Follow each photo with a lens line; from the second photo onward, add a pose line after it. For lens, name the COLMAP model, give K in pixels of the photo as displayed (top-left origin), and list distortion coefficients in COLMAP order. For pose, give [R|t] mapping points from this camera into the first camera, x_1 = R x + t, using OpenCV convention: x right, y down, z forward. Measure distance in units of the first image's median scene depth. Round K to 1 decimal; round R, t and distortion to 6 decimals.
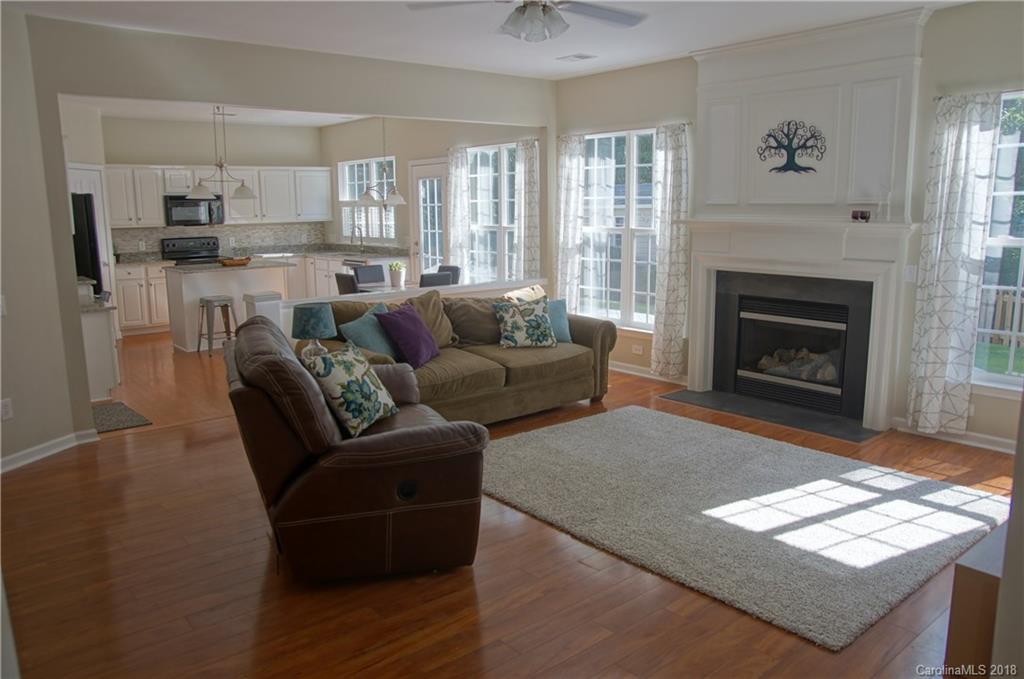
lens RADIAL K [[746.8, 0, 512.0], [0, 746.8, 339.5], [0, 0, 1]] dist [-0.110802, 0.109560]
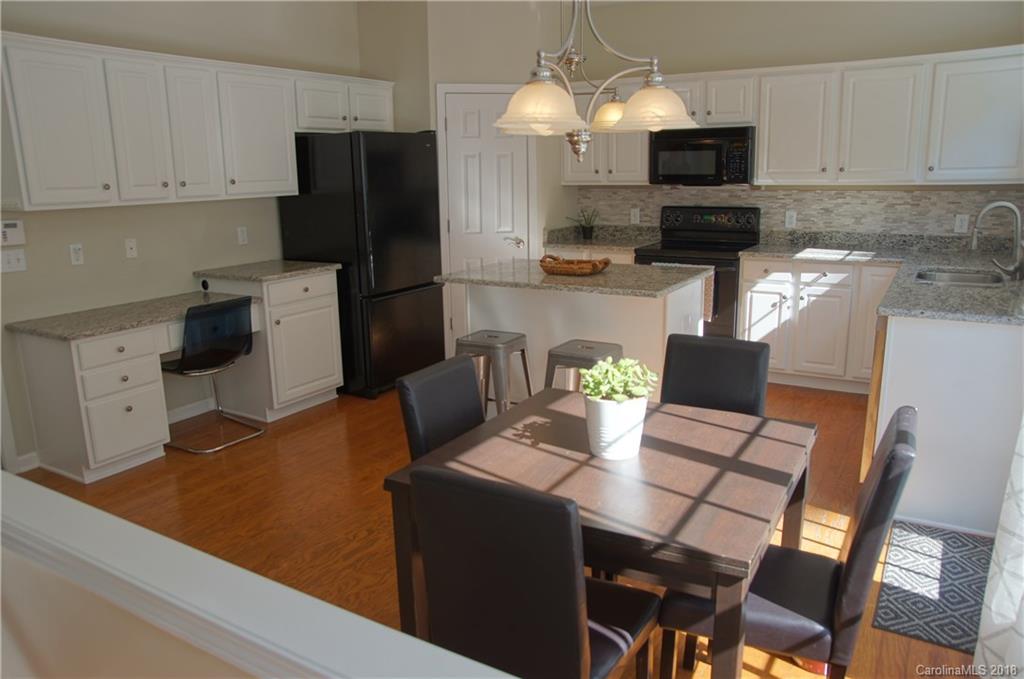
lens RADIAL K [[746.8, 0, 512.0], [0, 746.8, 339.5], [0, 0, 1]] dist [-0.110802, 0.109560]
pose [[0.325451, 0.212969, -0.921263, 0.048536], [-0.149872, 0.973607, 0.172125, -0.116431], [0.933606, 0.082054, 0.348780, 0.681252]]
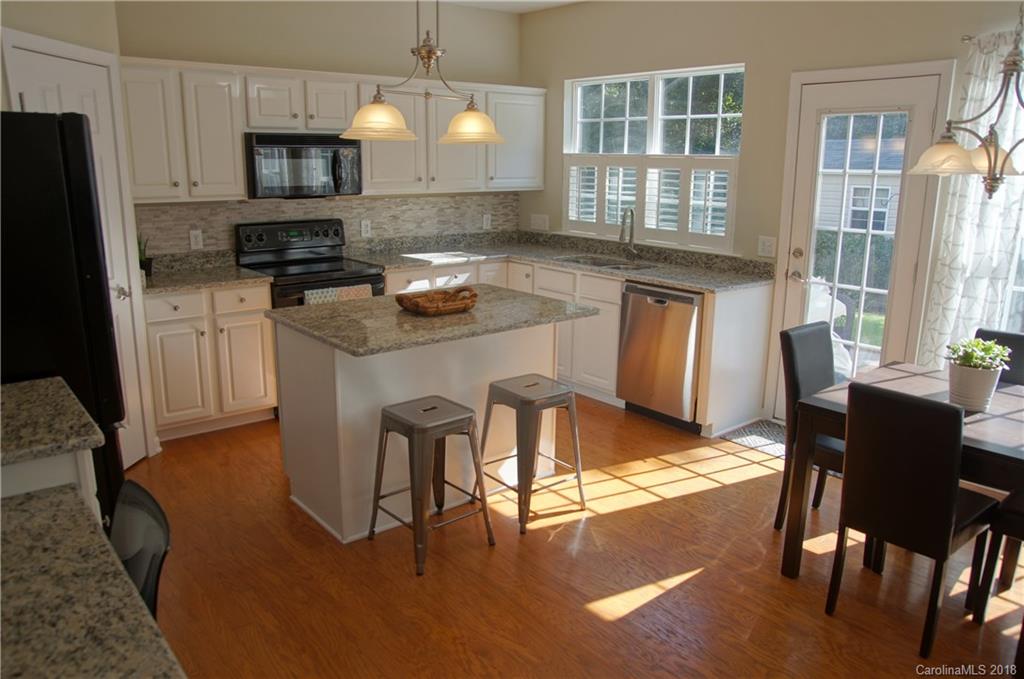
lens RADIAL K [[746.8, 0, 512.0], [0, 746.8, 339.5], [0, 0, 1]] dist [-0.110802, 0.109560]
pose [[0.999727, 0.022777, -0.005255, -0.290006], [-0.022408, 0.997824, 0.062016, -0.095103], [0.006656, -0.061881, 0.998061, 0.507792]]
